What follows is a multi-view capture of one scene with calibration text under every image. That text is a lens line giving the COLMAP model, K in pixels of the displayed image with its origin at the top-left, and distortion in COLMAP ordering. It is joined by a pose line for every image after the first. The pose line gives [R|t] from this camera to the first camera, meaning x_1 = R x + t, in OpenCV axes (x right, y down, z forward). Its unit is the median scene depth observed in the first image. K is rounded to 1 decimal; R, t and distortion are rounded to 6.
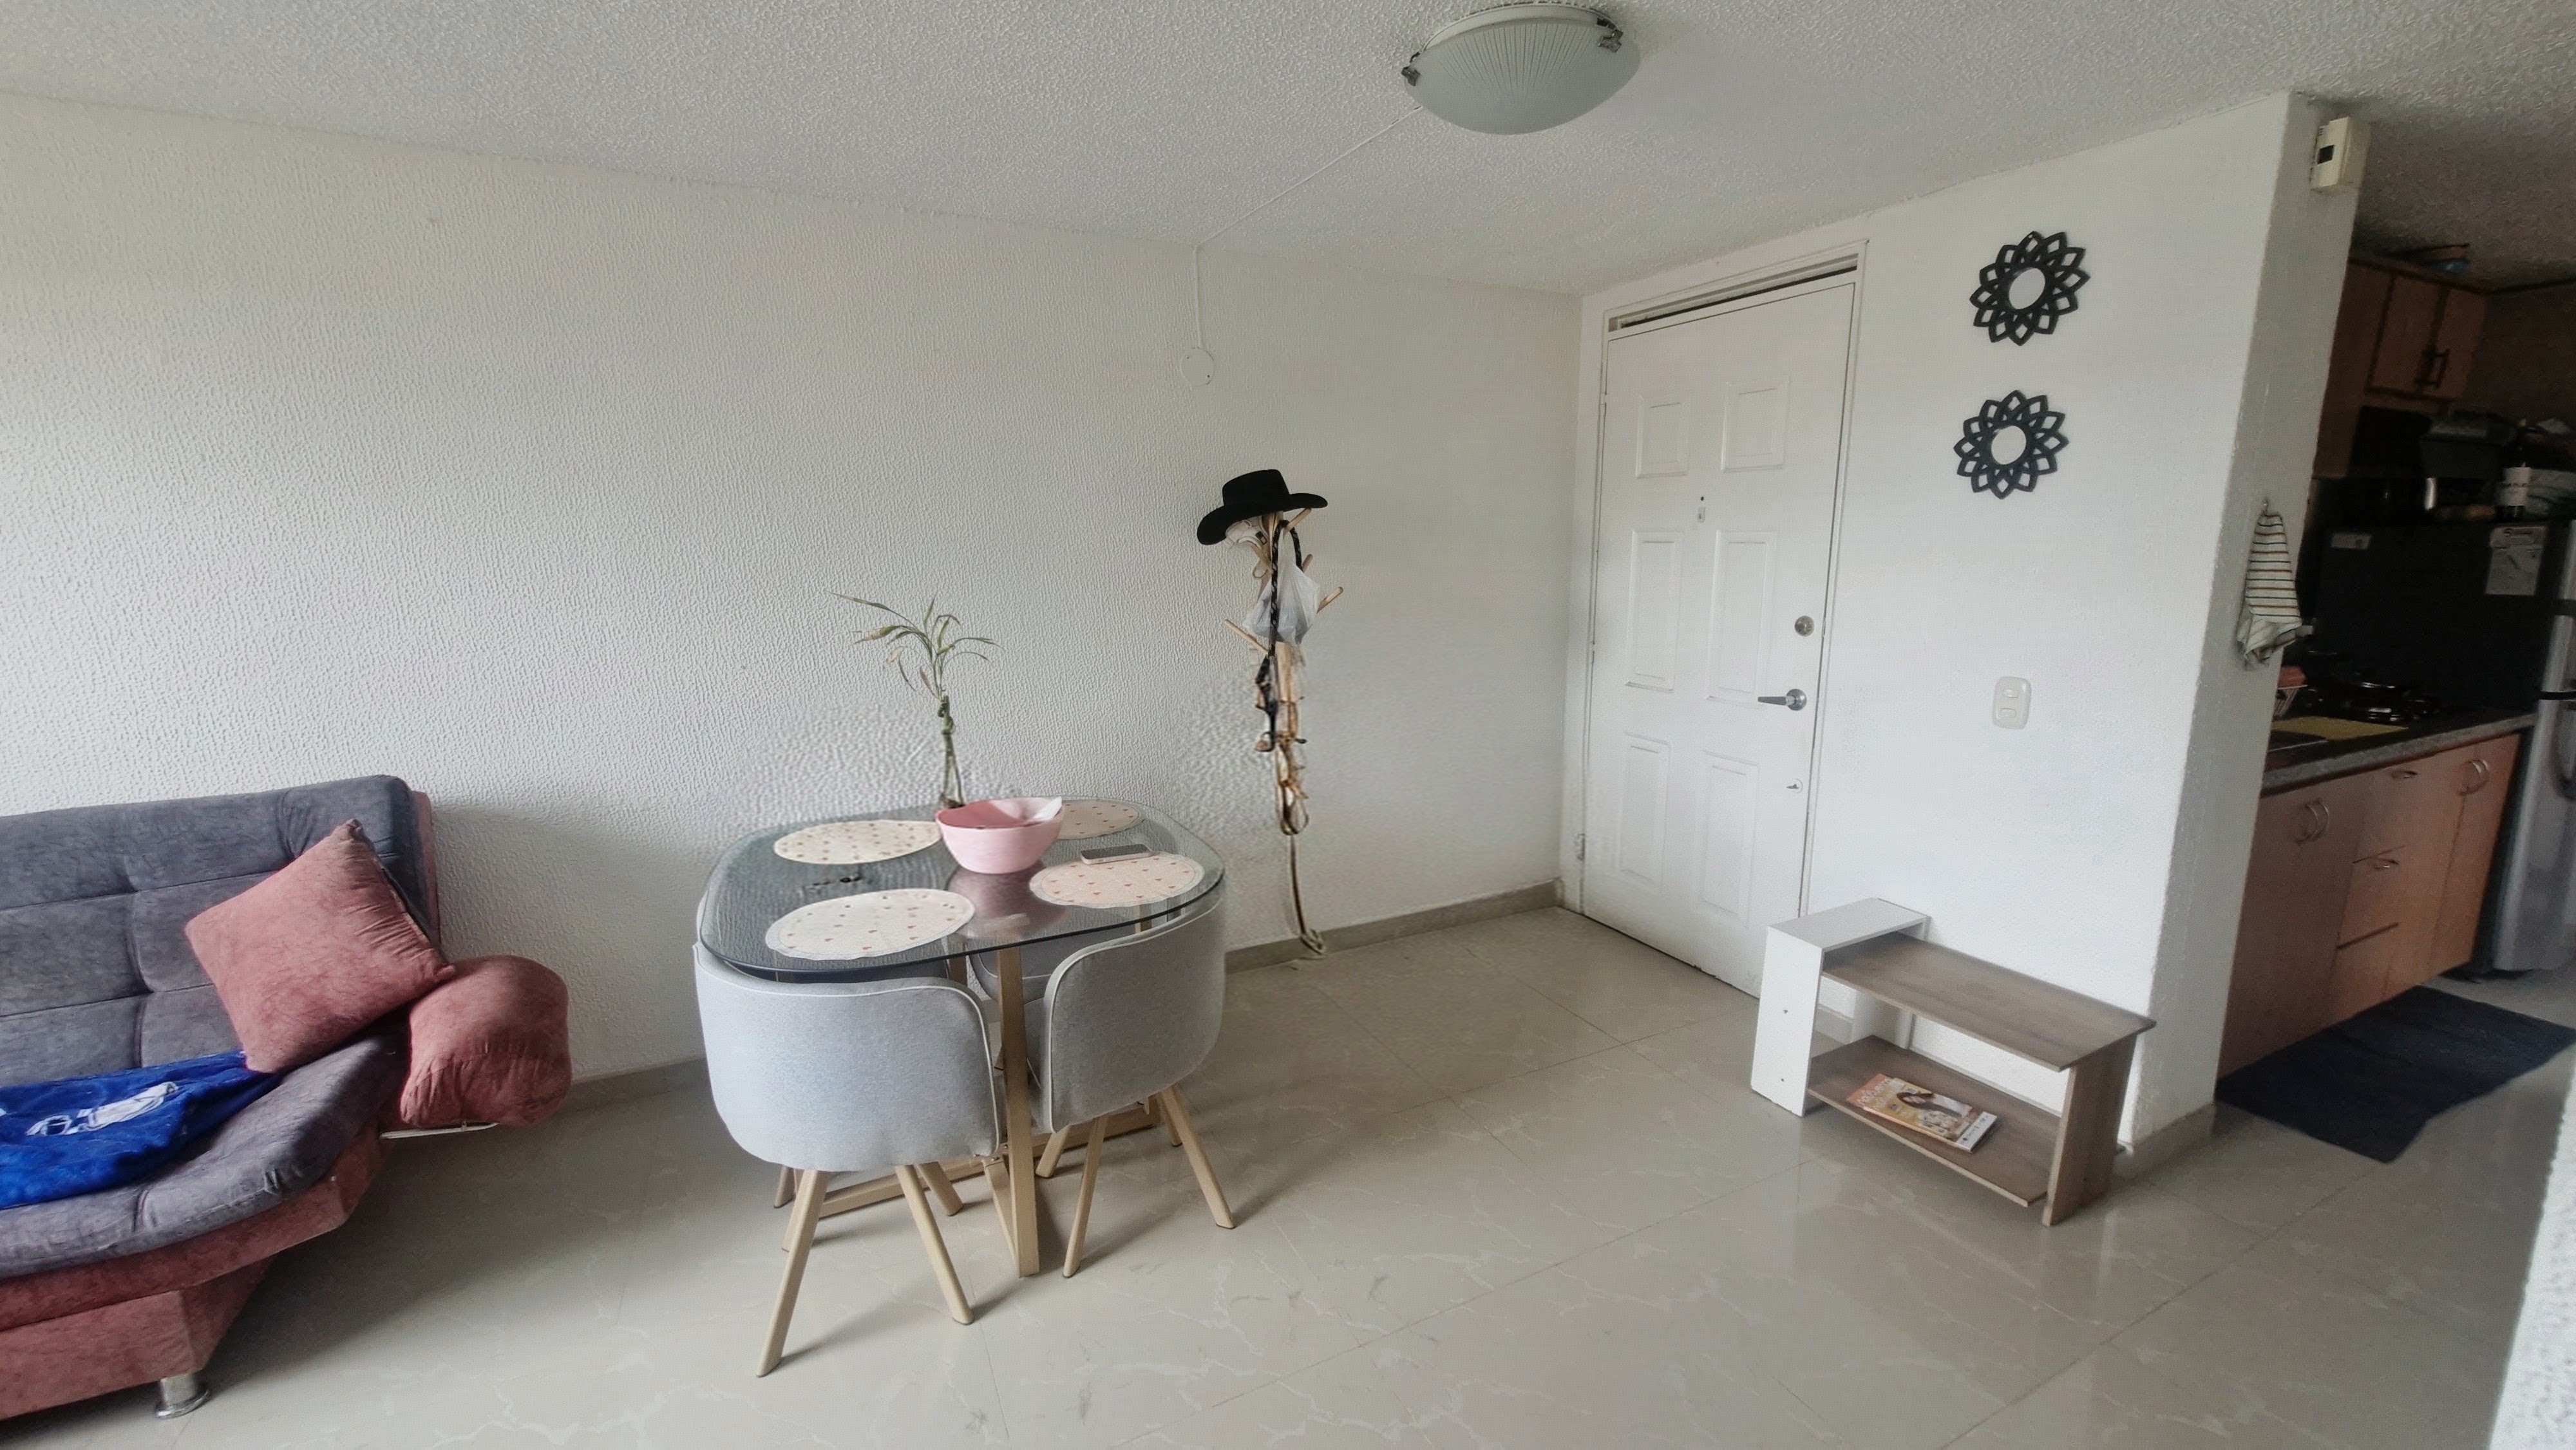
lens RADIAL K [[1014.6, 0, 1290.5], [0, 1014.6, 721.0], [0, 0, 1]] dist [-0.008315, -0.000384]
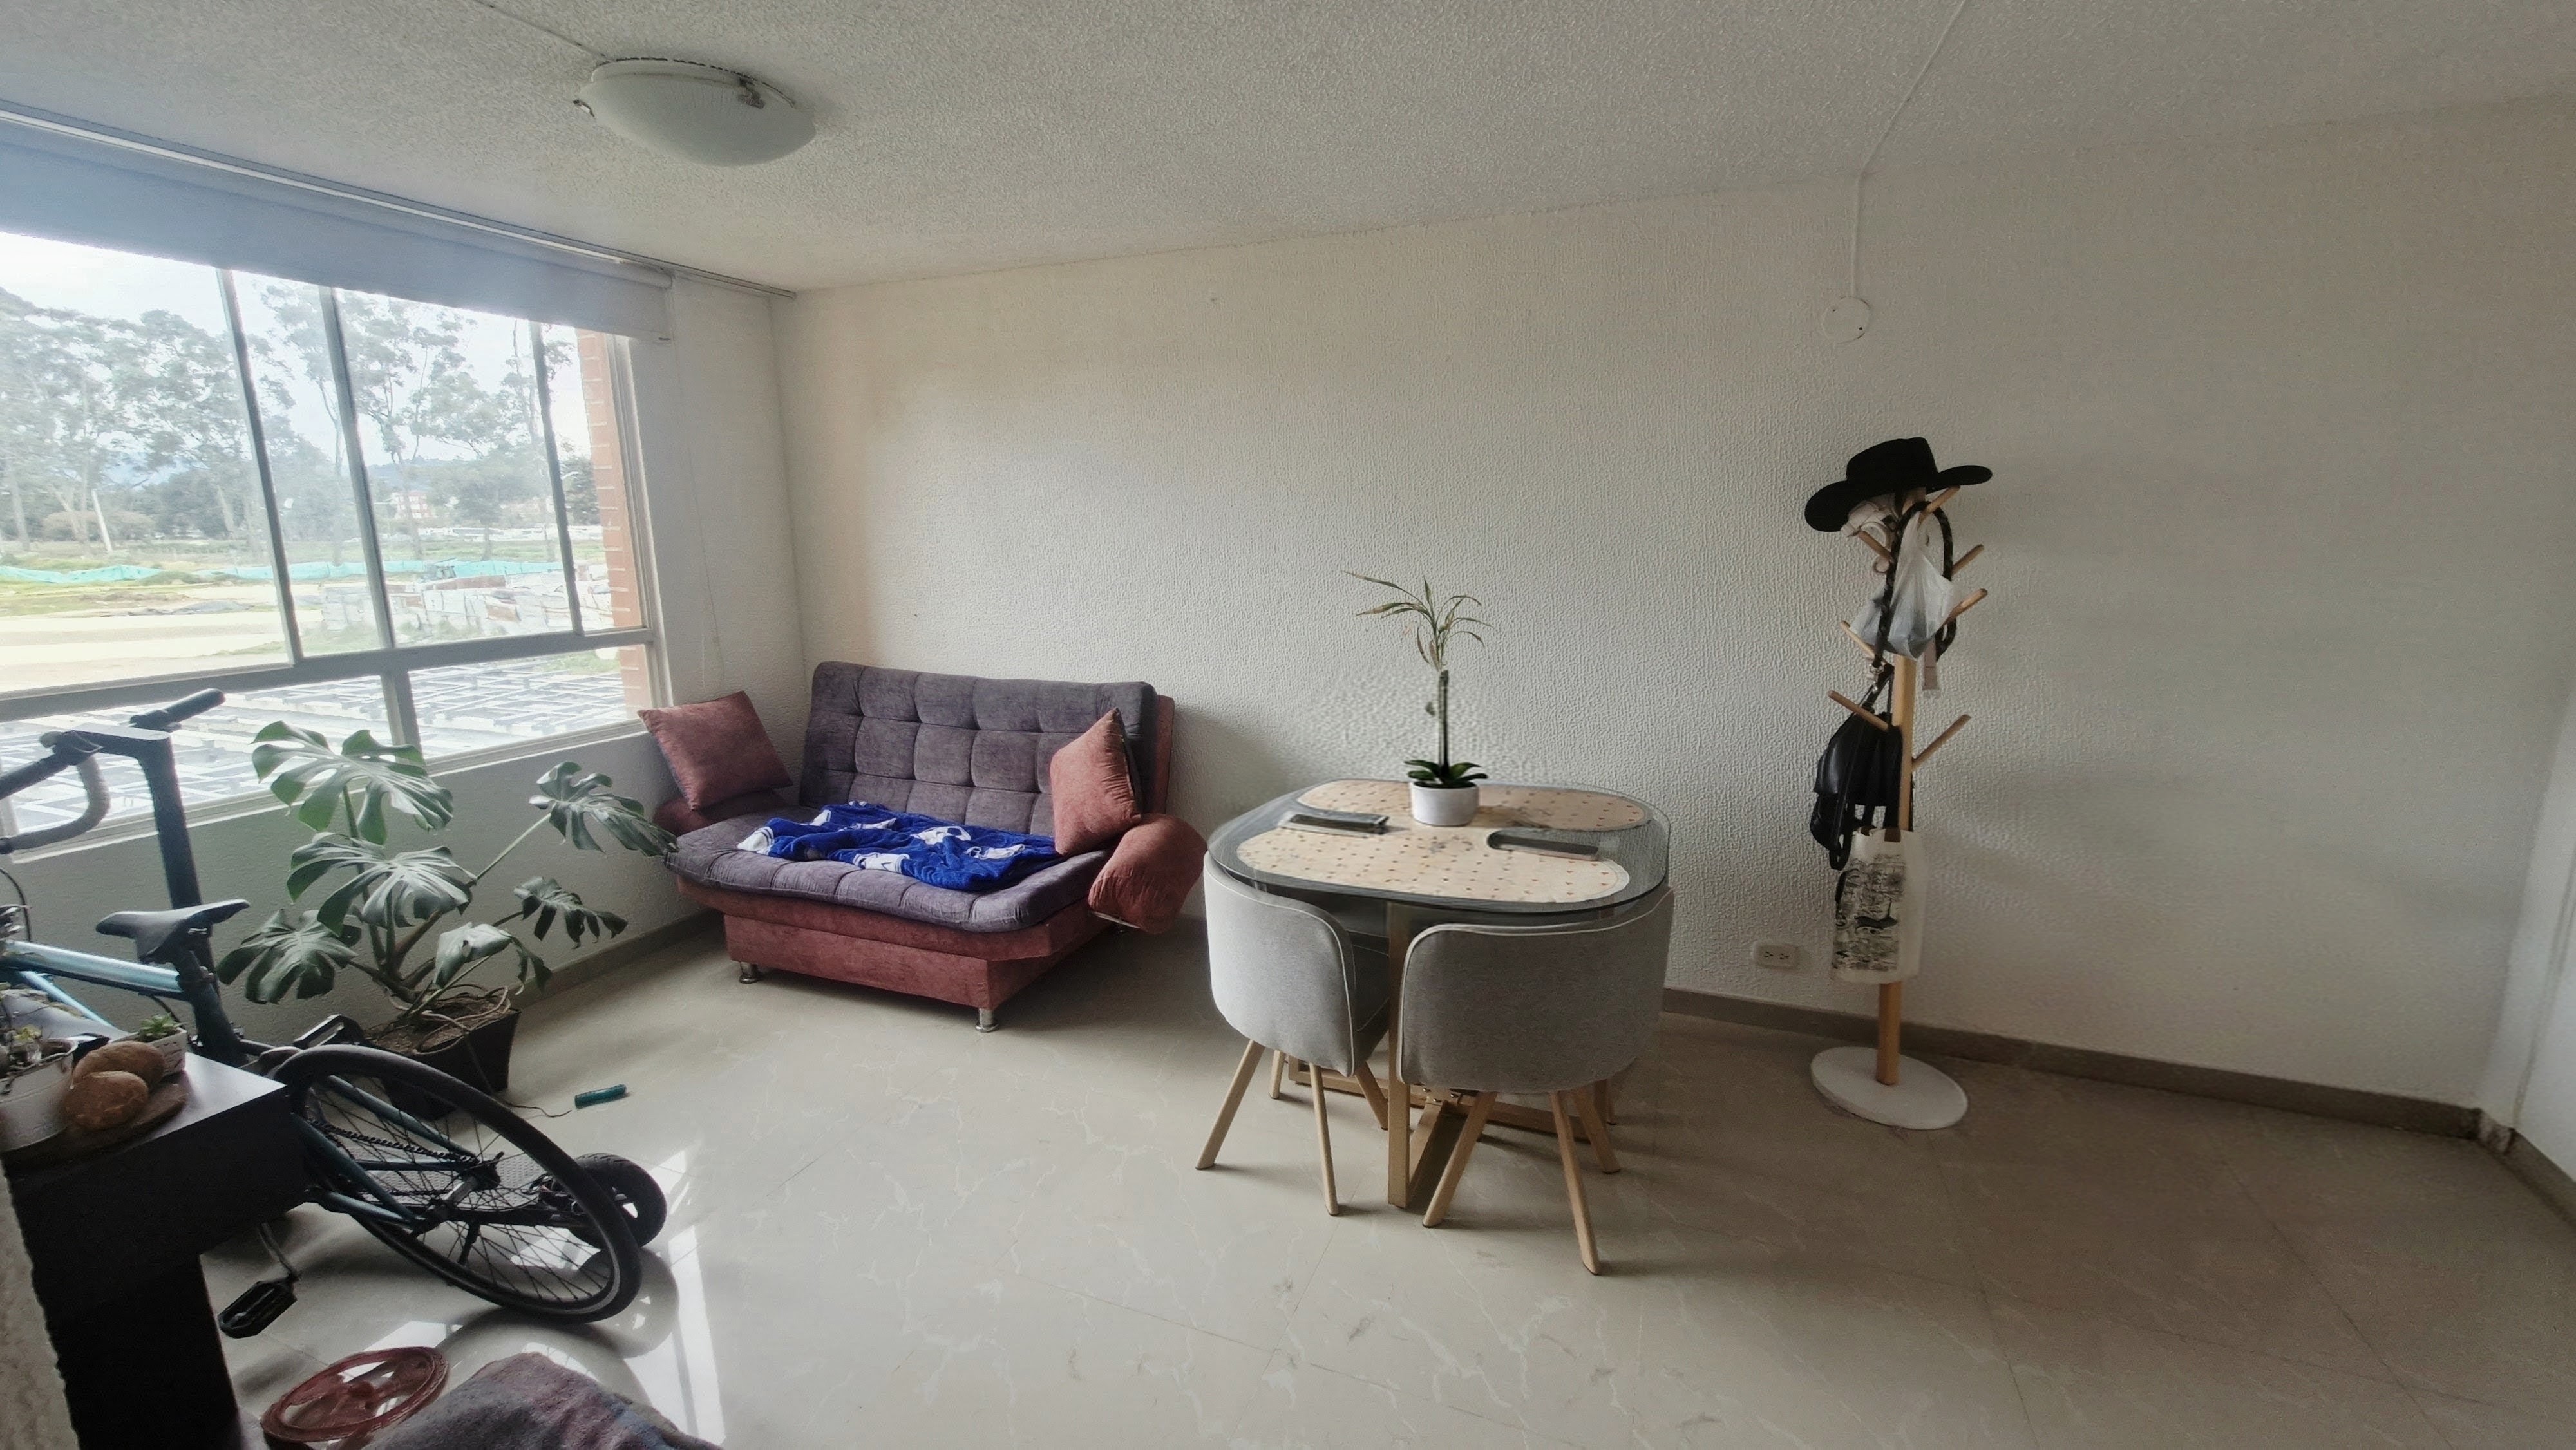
lens RADIAL K [[1014.6, 0, 1292.7], [0, 1014.6, 716.0], [0, 0, 1]] dist [-0.008315, -0.000384]
pose [[0.661324, 0.140668, -0.736793, 0.392971], [-0.127644, 0.989036, 0.074257, -0.039171], [0.739161, 0.044939, 0.672028, 0.163590]]
